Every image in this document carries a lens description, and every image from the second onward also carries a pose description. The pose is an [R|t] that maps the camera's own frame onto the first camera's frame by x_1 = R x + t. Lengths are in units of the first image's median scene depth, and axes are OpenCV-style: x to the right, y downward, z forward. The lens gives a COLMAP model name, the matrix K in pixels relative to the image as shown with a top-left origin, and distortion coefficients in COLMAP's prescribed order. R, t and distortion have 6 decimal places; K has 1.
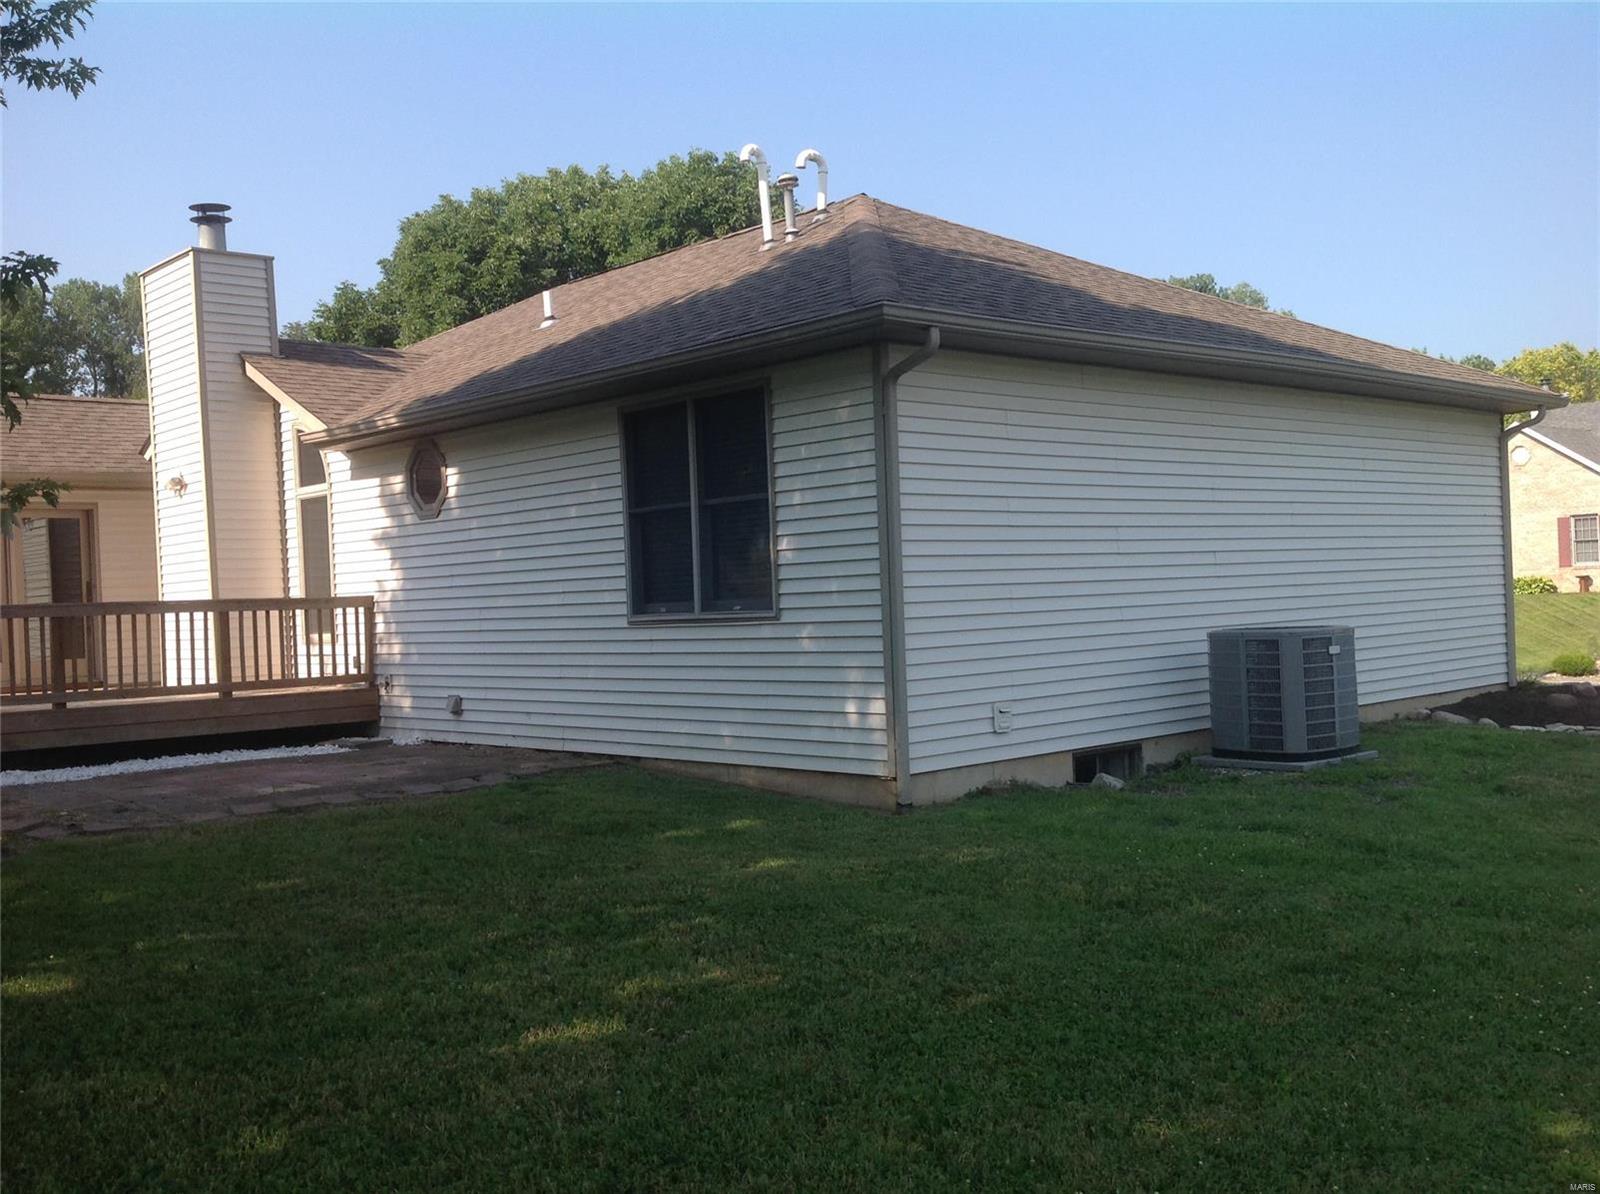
lens RADIAL K [[1537.0, 0, 802.9], [0, 1537.0, 608.7], [0, 0, 1]] dist [0.068642, 0.000000]
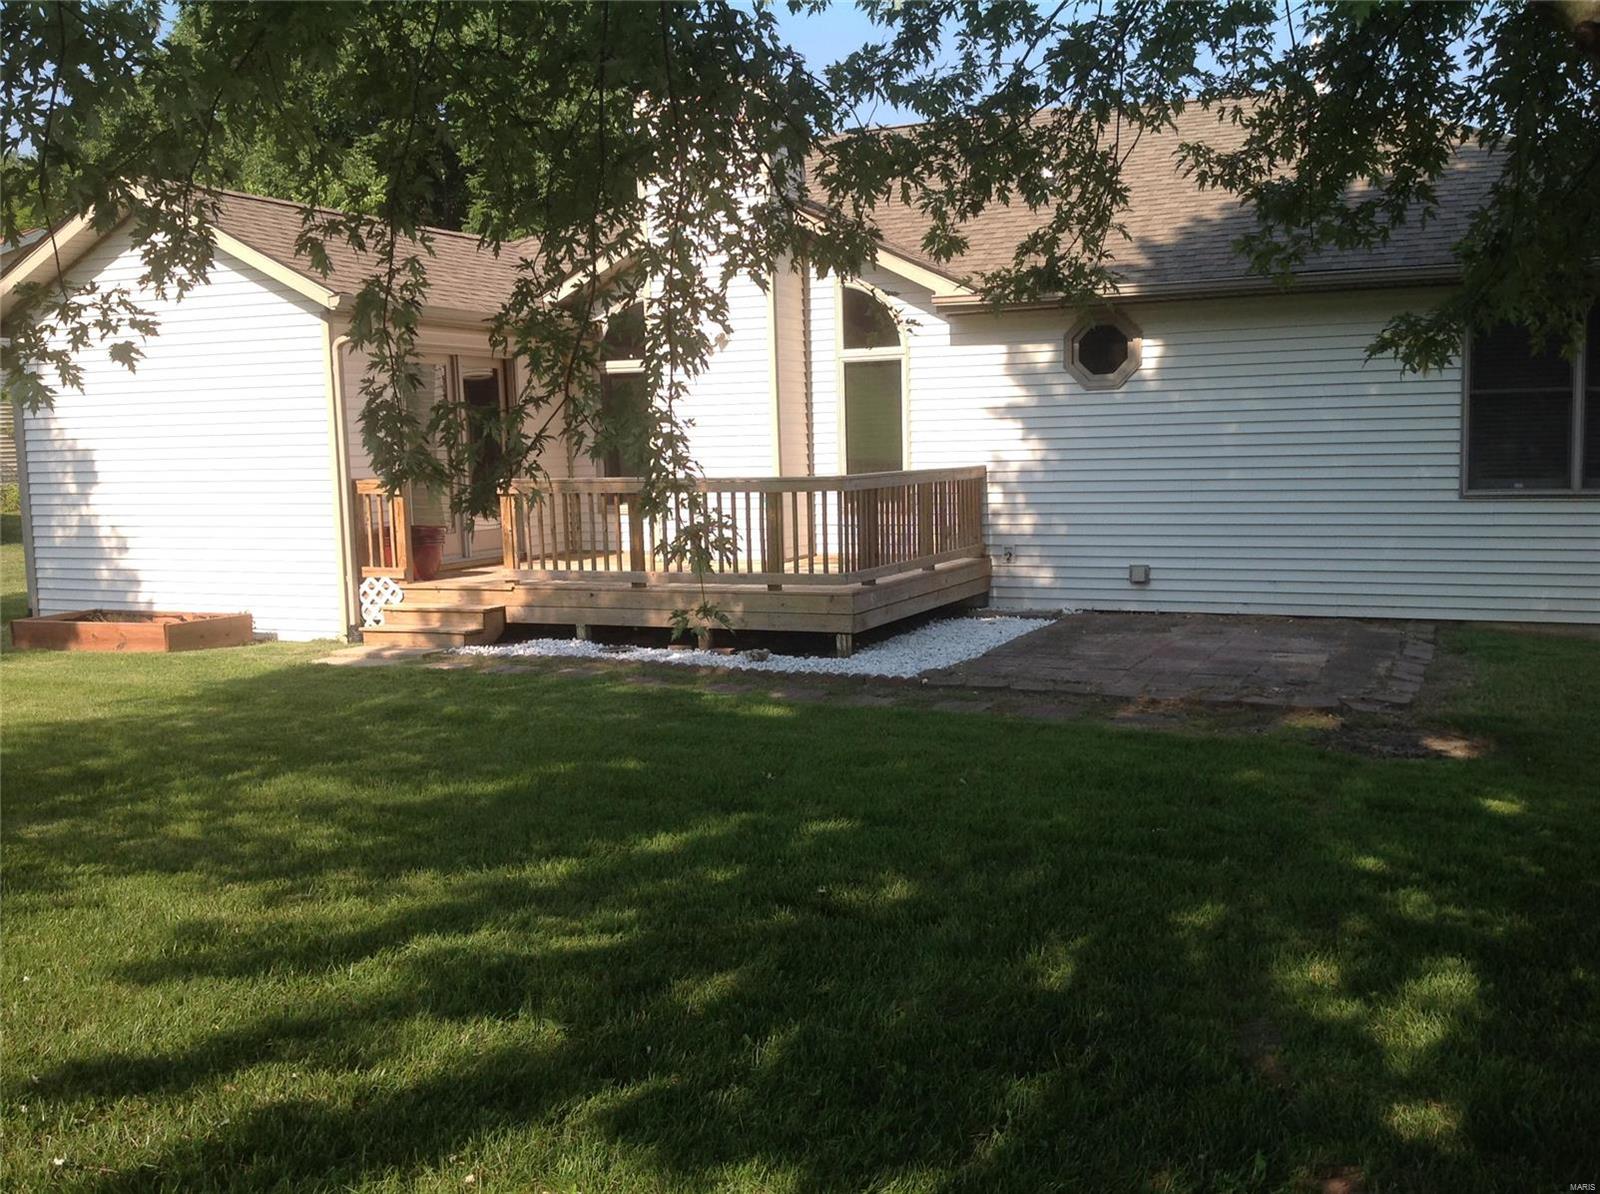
lens RADIAL K [[1537.0, 0, 800.2], [0, 1537.0, 607.3], [0, 0, 1]] dist [0.068642, 0.000000]
pose [[0.924944, -0.025629, 0.379239, -0.959406], [-0.010213, 0.995688, 0.092200, -0.009580], [-0.379966, -0.089153, 0.920694, 0.164215]]
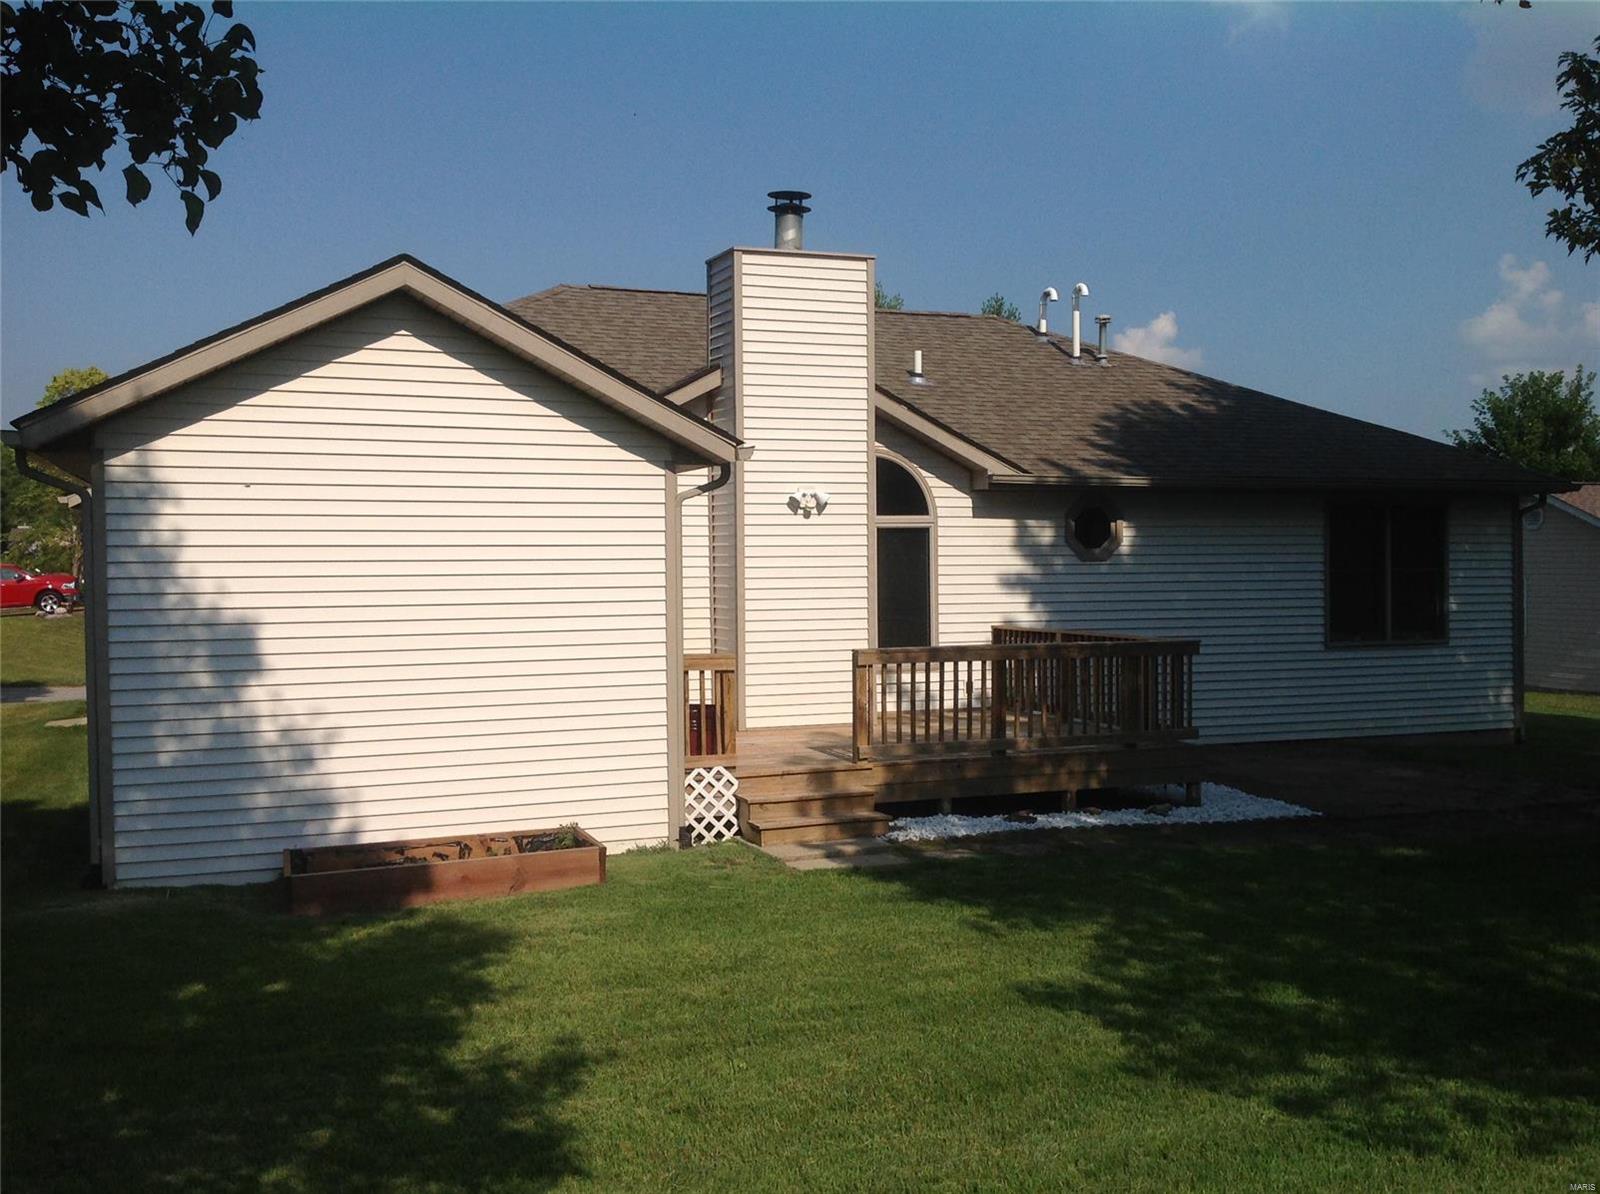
lens RADIAL K [[1537.0, 0, 797.1], [0, 1537.0, 591.3], [0, 0, 1]] dist [0.068642, 0.000000]
pose [[0.381672, 0.015369, 0.924170, -1.679047], [-0.003978, 0.999880, -0.014985, -0.020261], [-0.924289, 0.002043, 0.381687, 0.901250]]
